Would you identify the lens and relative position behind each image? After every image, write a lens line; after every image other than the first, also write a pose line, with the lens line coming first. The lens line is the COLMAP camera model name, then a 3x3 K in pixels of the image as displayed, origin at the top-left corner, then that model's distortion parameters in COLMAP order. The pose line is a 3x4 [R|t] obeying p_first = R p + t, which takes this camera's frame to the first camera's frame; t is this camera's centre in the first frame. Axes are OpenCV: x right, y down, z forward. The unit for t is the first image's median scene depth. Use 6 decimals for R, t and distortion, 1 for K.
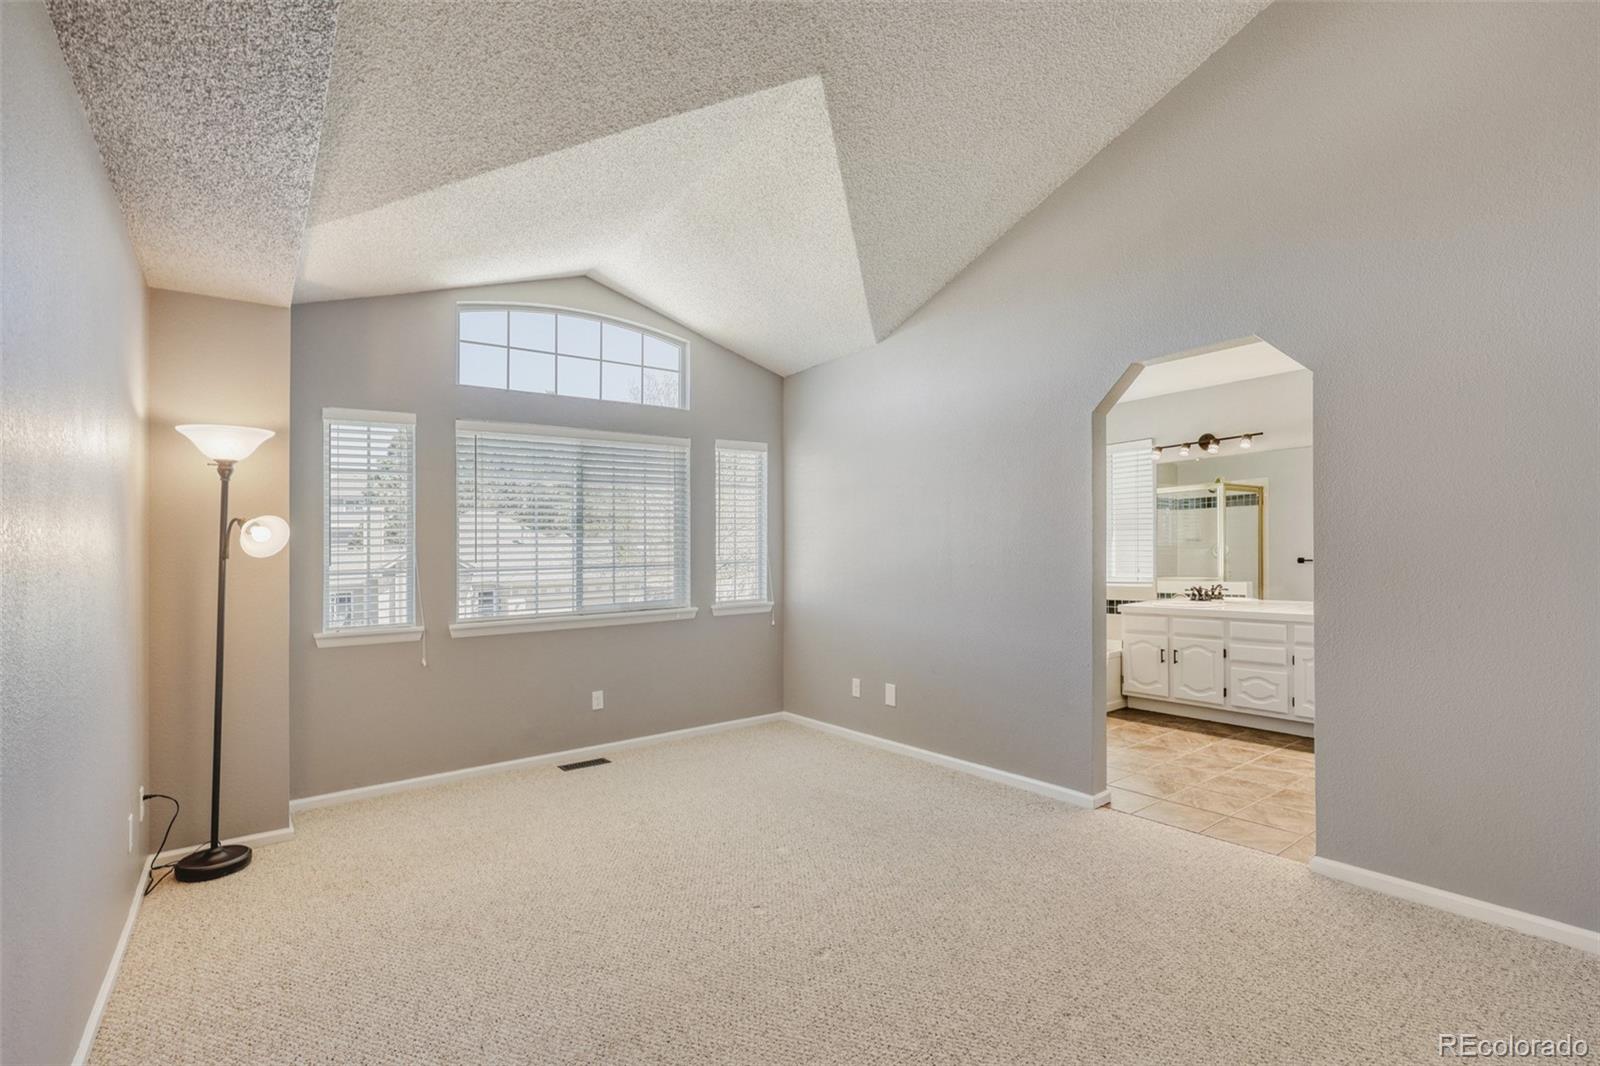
lens RADIAL K [[741.7, 0, 798.9], [0, 741.7, 550.4], [0, 0, 1]] dist [-0.000052, 0.000025]
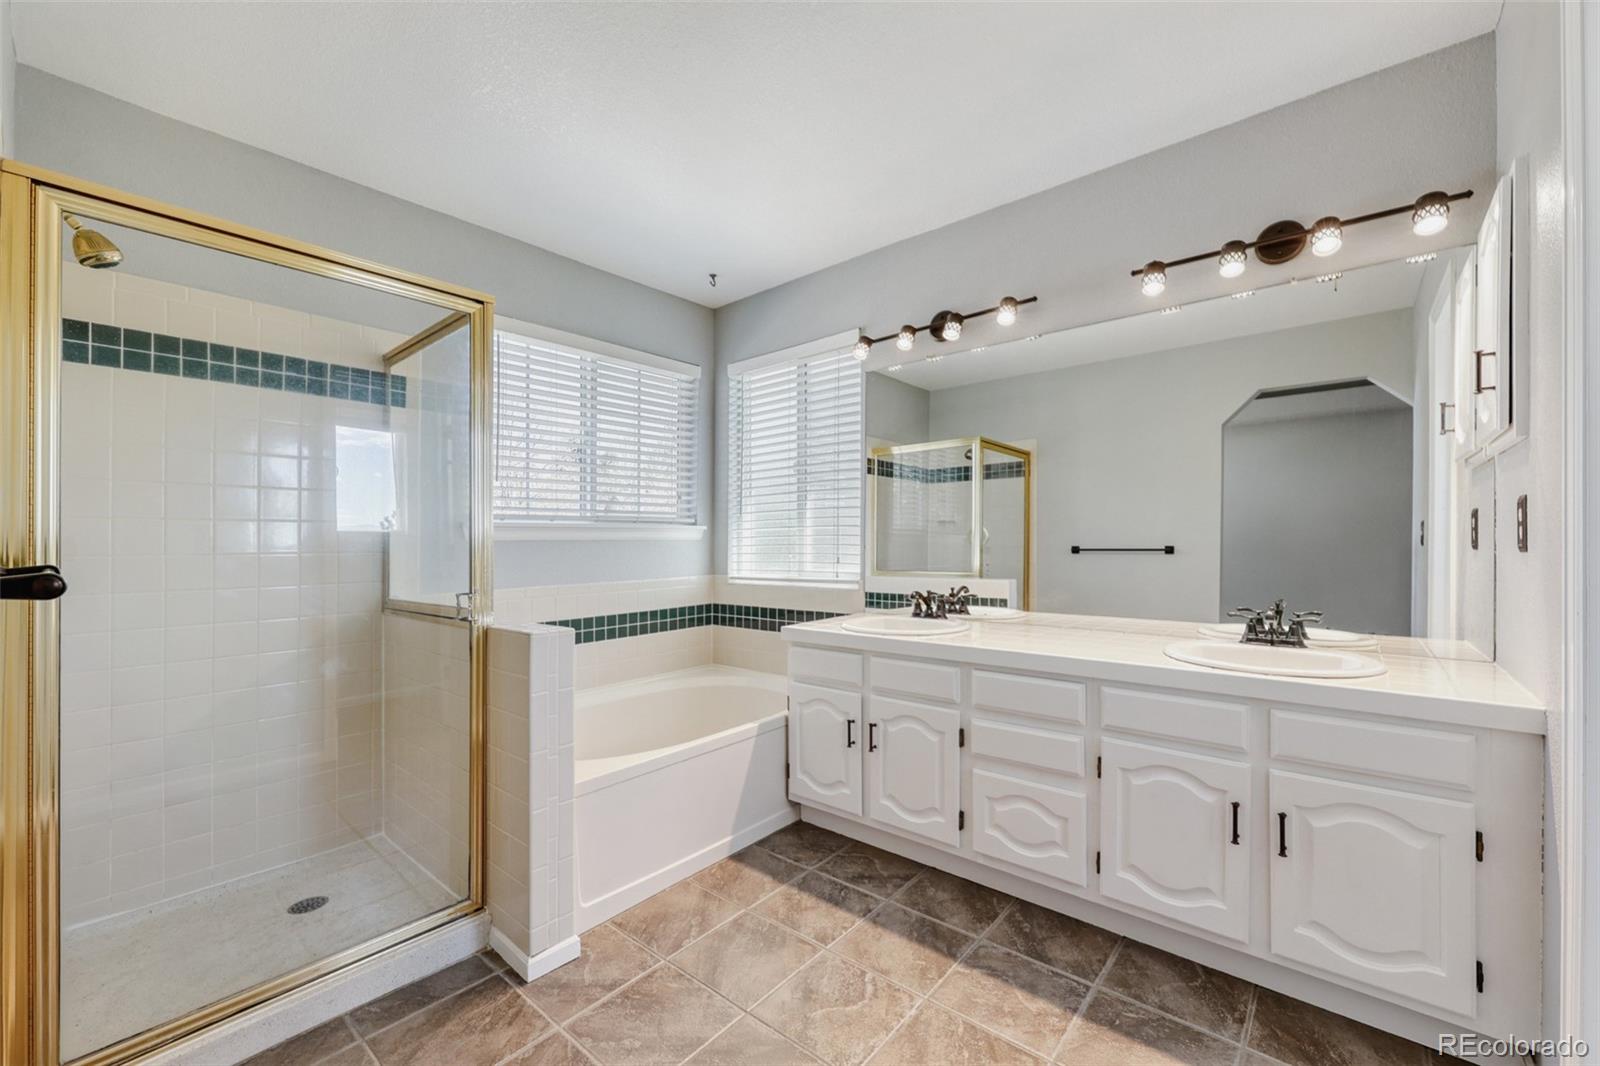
lens RADIAL K [[648.2, 0, 805.3], [0, 648.2, 539.8], [0, 0, 1]] dist [0.000979, 0.000181]
pose [[0.972705, 0.015039, 0.231556, 0.340283], [-0.012835, 0.999857, -0.011022, 0.017826], [-0.231689, 0.007749, 0.972759, 0.556665]]
